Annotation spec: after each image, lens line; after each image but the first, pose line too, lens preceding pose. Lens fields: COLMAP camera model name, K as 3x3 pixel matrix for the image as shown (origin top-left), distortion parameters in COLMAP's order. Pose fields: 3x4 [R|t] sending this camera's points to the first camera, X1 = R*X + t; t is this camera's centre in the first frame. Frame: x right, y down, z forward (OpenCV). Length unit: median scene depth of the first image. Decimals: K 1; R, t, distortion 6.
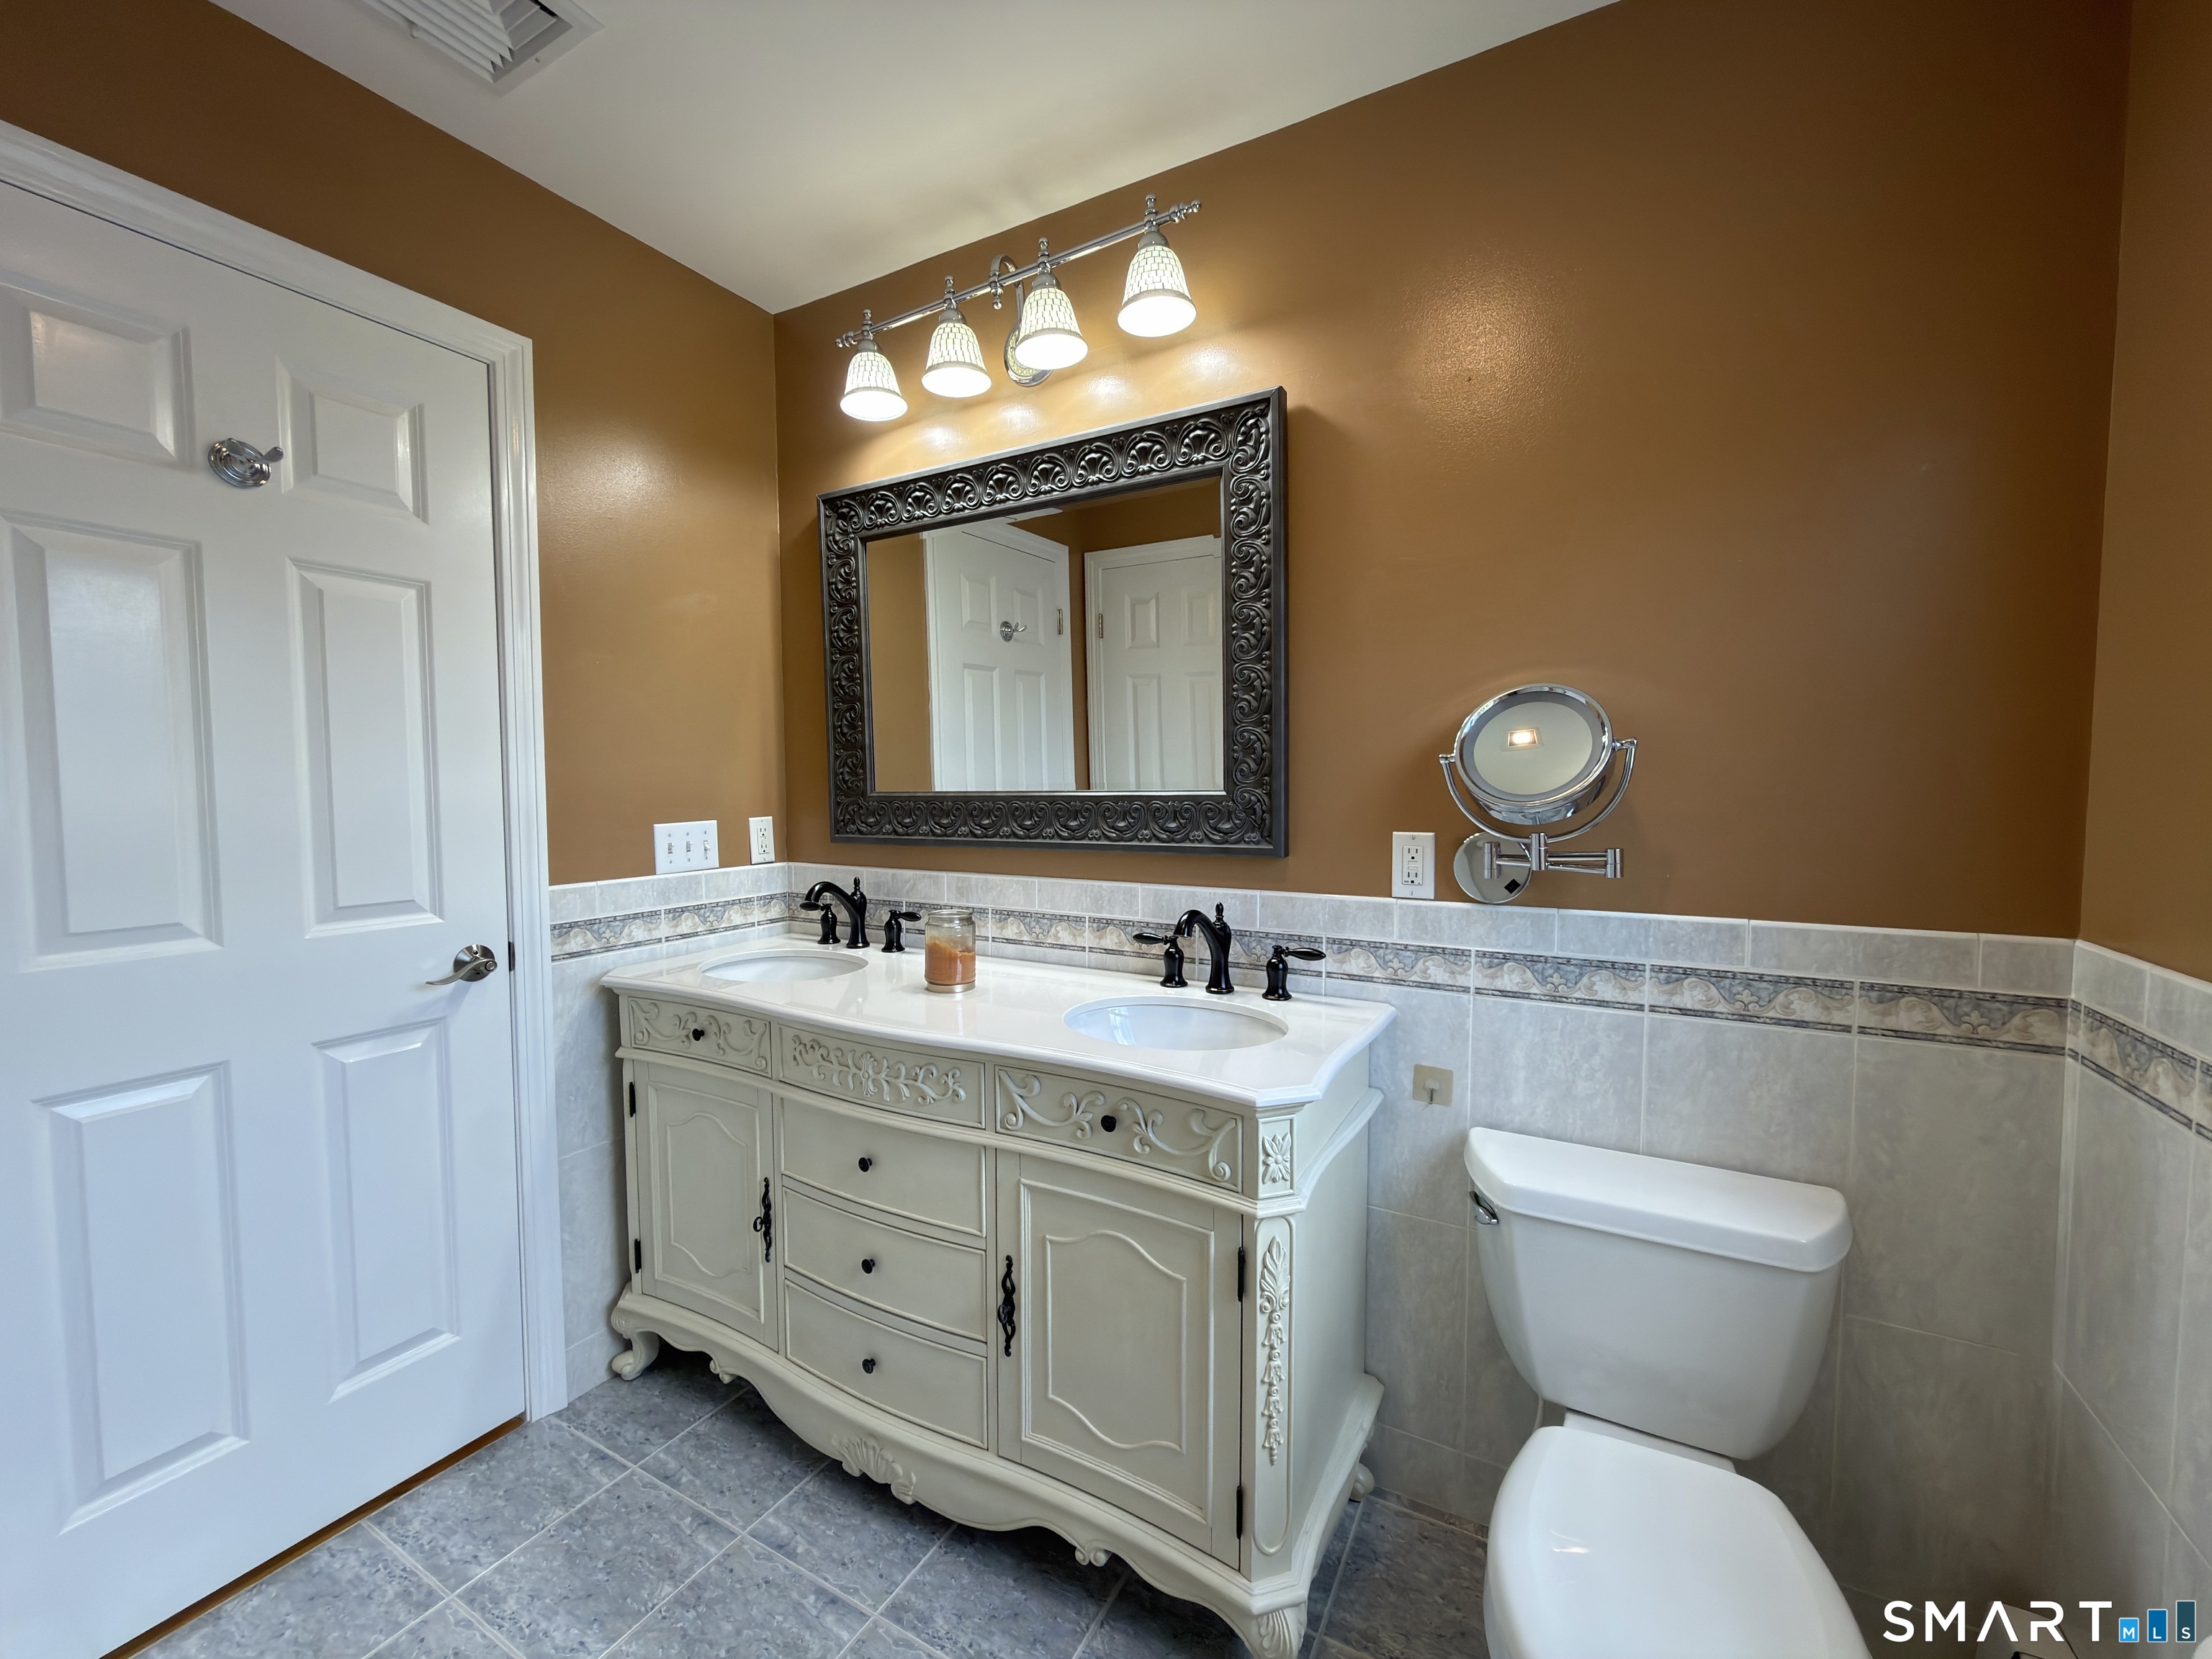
lens RADIAL K [[880.1, 0, 1106.0], [0, 880.1, 829.5], [0, 0, 1]] dist [-0.002424, -0.000368]
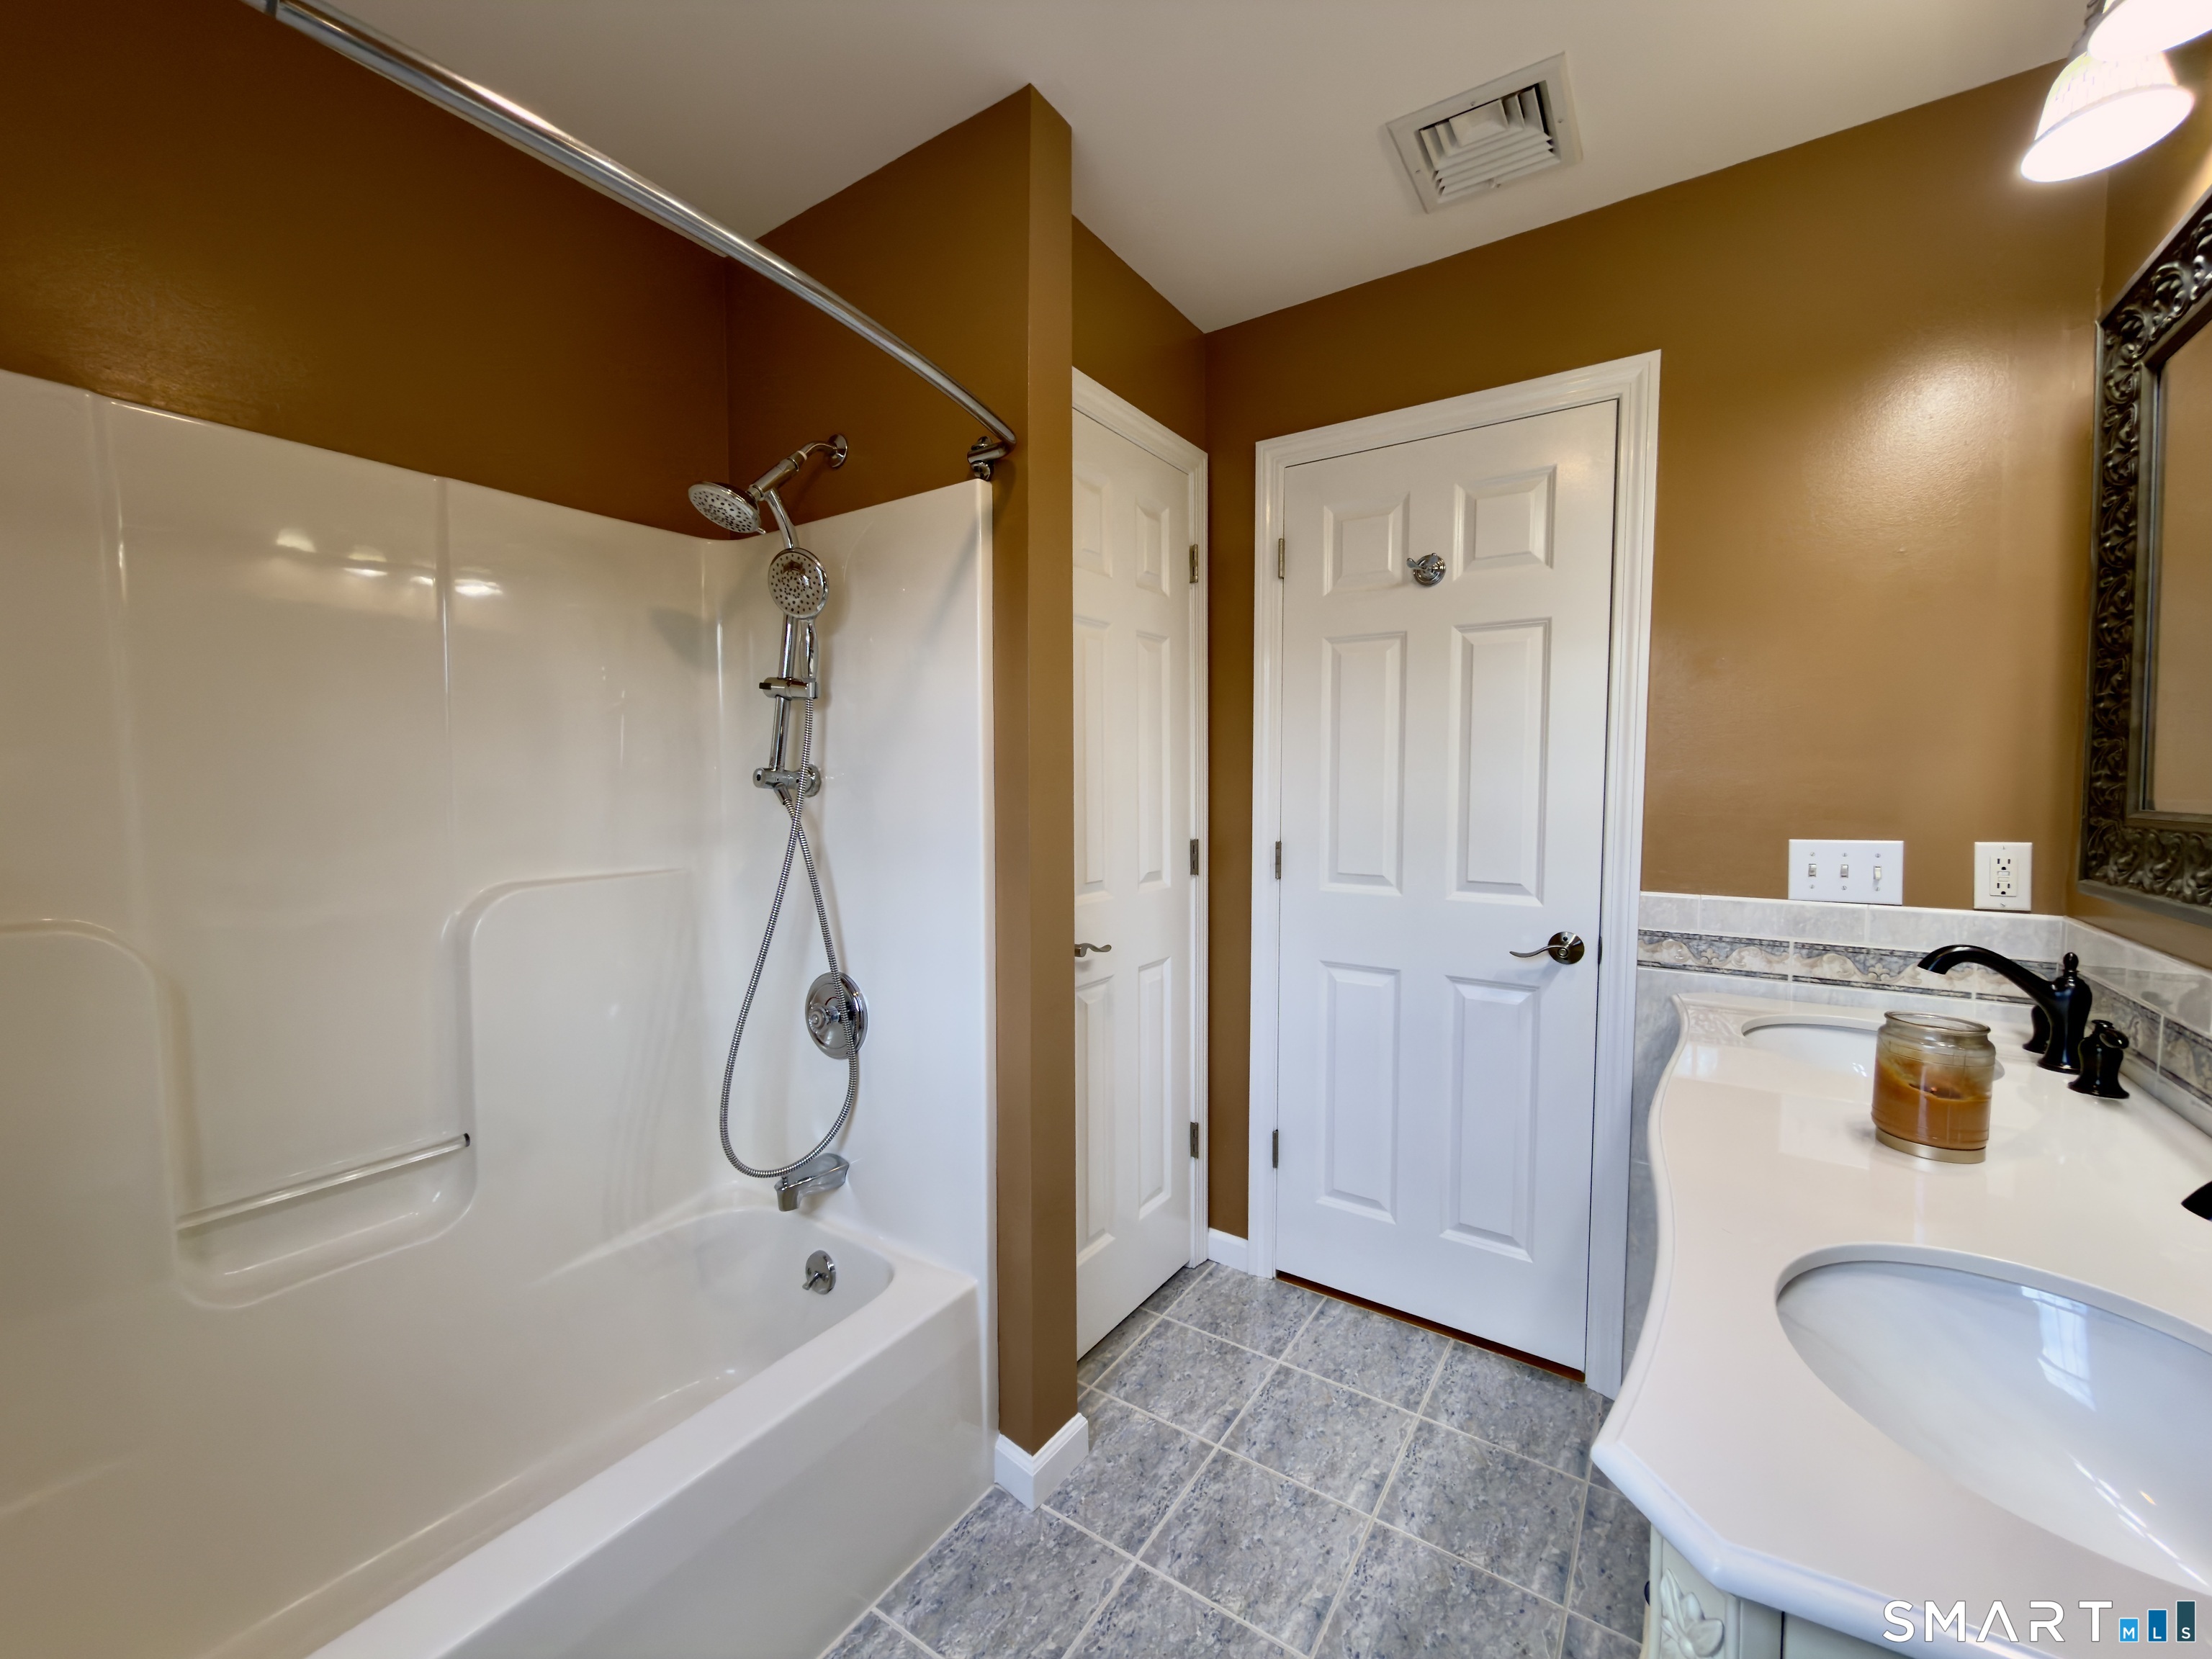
lens RADIAL K [[880.1, 0, 1106.0], [0, 880.1, 829.5], [0, 0, 1]] dist [-0.002424, -0.000368]
pose [[-0.084737, 0.058590, -0.994679, 0.471629], [-0.052608, 0.996614, 0.063185, -0.042574], [0.995014, 0.057682, -0.081368, 0.523260]]
